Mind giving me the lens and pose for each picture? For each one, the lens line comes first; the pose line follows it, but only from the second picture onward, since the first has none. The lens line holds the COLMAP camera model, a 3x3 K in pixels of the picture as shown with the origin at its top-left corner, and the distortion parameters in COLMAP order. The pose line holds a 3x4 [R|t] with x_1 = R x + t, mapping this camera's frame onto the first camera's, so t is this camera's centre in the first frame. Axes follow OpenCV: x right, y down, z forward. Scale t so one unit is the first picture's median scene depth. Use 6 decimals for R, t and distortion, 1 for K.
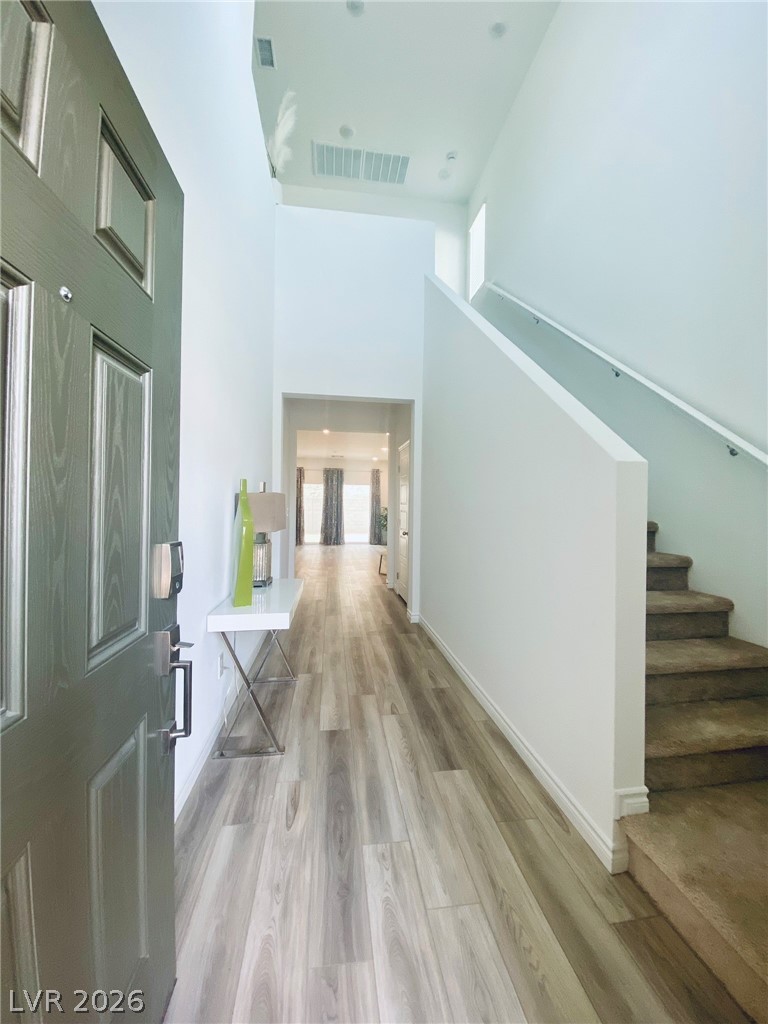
lens RADIAL K [[417.9, 0, 388.2], [0, 417.9, 499.0], [0, 0, 1]] dist [0.024973, -0.022245]
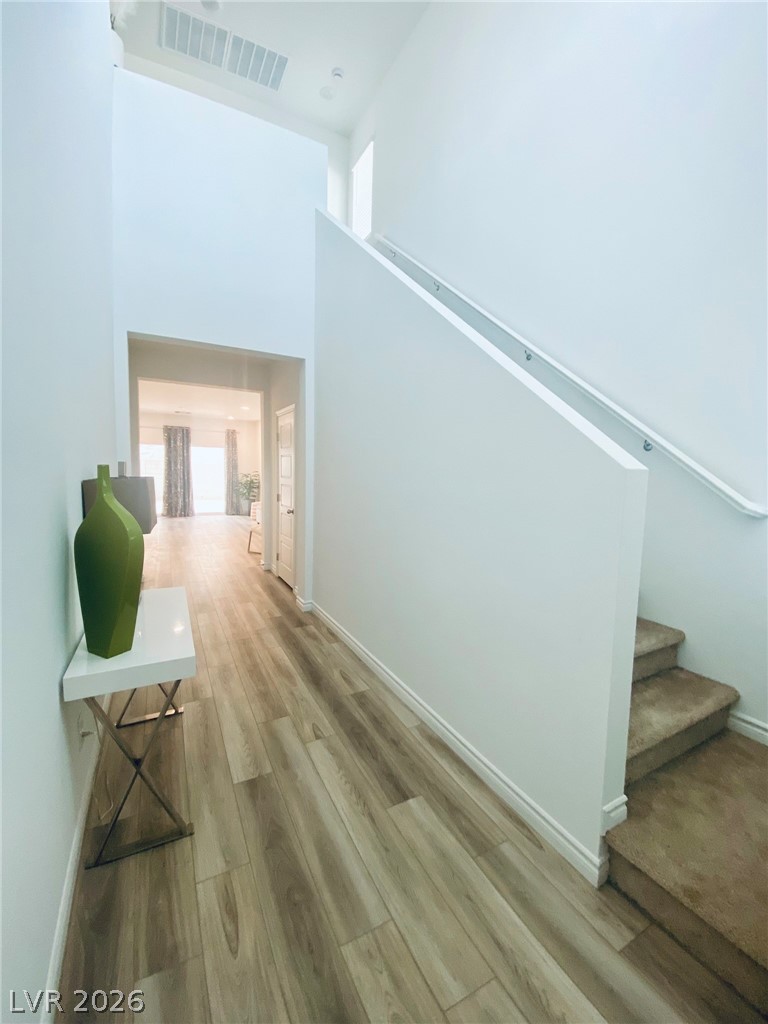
lens RADIAL K [[417.9, 0, 388.2], [0, 417.9, 499.0], [0, 0, 1]] dist [0.024973, -0.022245]
pose [[0.936516, -0.016152, 0.350252, -0.109010], [-0.016918, 0.995693, 0.091153, -0.042396], [-0.350216, -0.091291, 0.932210, 0.142328]]
